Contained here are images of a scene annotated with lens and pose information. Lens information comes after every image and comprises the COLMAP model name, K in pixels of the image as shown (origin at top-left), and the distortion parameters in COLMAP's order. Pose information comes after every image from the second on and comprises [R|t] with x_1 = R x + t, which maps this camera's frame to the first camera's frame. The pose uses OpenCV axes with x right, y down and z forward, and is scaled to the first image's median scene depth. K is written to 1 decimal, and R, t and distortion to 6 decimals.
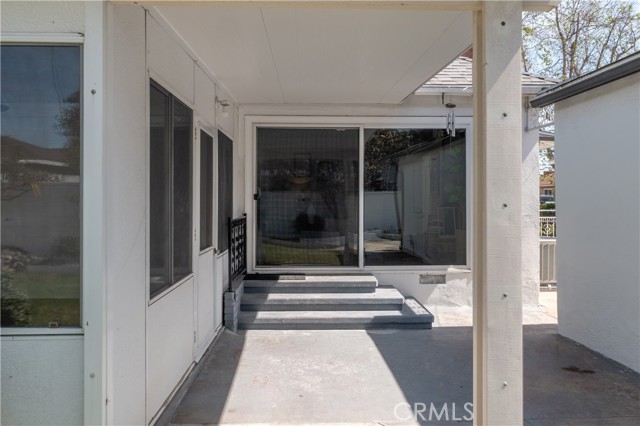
lens RADIAL K [[505.6, 0, 322.4], [0, 505.6, 209.9], [0, 0, 1]] dist [-0.014843, 0.014493]
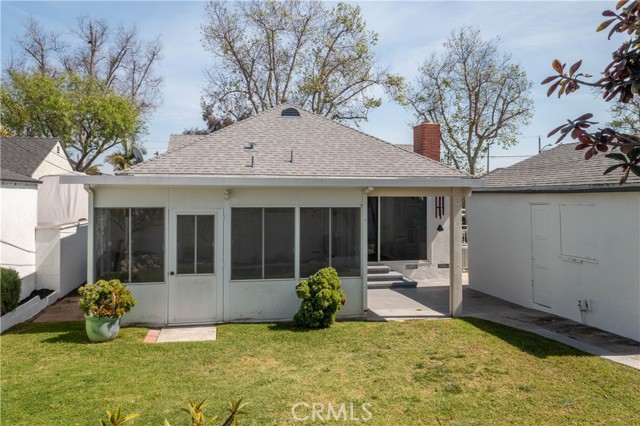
lens RADIAL K [[505.6, 0, 318.0], [0, 505.6, 208.6], [0, 0, 1]] dist [-0.014843, 0.014493]
pose [[0.988062, -0.002404, 0.154037, -0.488995], [0.002401, 0.999997, 0.000206, -0.105095], [-0.154037, 0.000166, 0.988065, -1.006047]]
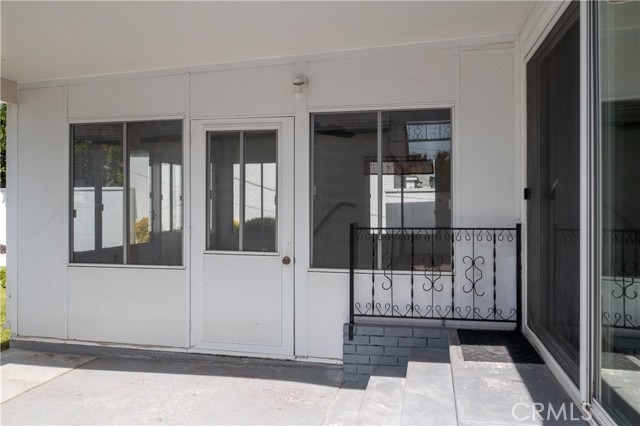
lens RADIAL K [[505.6, 0, 320.0], [0, 505.6, 210.8], [0, 0, 1]] dist [-0.014843, 0.014493]
pose [[-0.219687, 0.006641, -0.975548, 0.704324], [-0.025351, 0.999600, 0.012514, -0.015144], [0.975241, 0.027481, -0.219431, 1.435980]]
